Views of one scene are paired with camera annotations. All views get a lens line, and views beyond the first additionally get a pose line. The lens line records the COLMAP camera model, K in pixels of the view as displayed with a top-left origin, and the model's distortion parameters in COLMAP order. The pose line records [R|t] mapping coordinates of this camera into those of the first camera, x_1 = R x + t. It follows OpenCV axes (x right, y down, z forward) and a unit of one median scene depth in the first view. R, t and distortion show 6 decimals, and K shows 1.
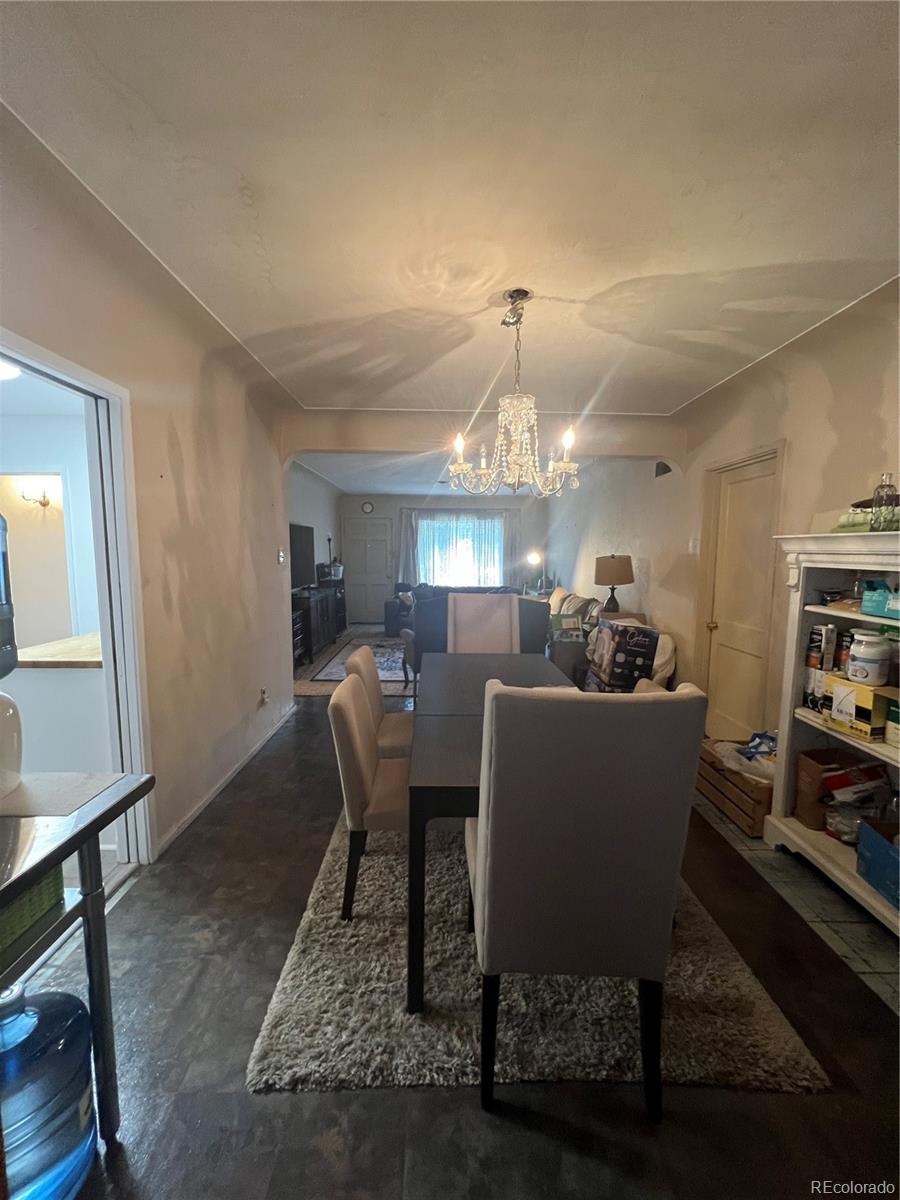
lens RADIAL K [[483.5, 0, 453.0], [0, 483.5, 598.7], [0, 0, 1]] dist [-0.000118, 0.000000]
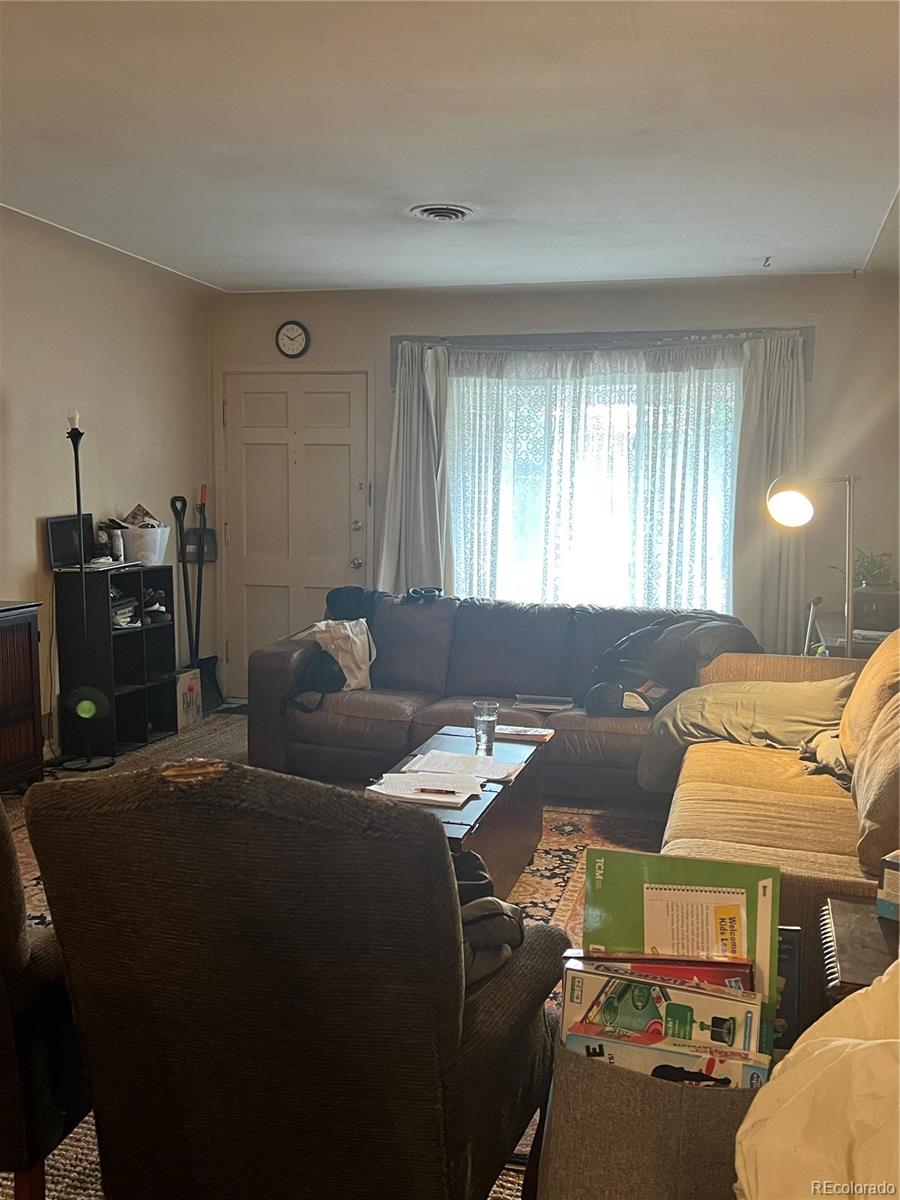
lens RADIAL K [[1122.4, 0, 448.2], [0, 1122.4, 602.4], [0, 0, 1]] dist [0.013599, 0.000000]
pose [[0.948921, 0.044771, -0.312320, 0.149568], [-0.046306, 0.998924, 0.002502, -0.026236], [0.312096, 0.012089, 0.949974, 0.347545]]
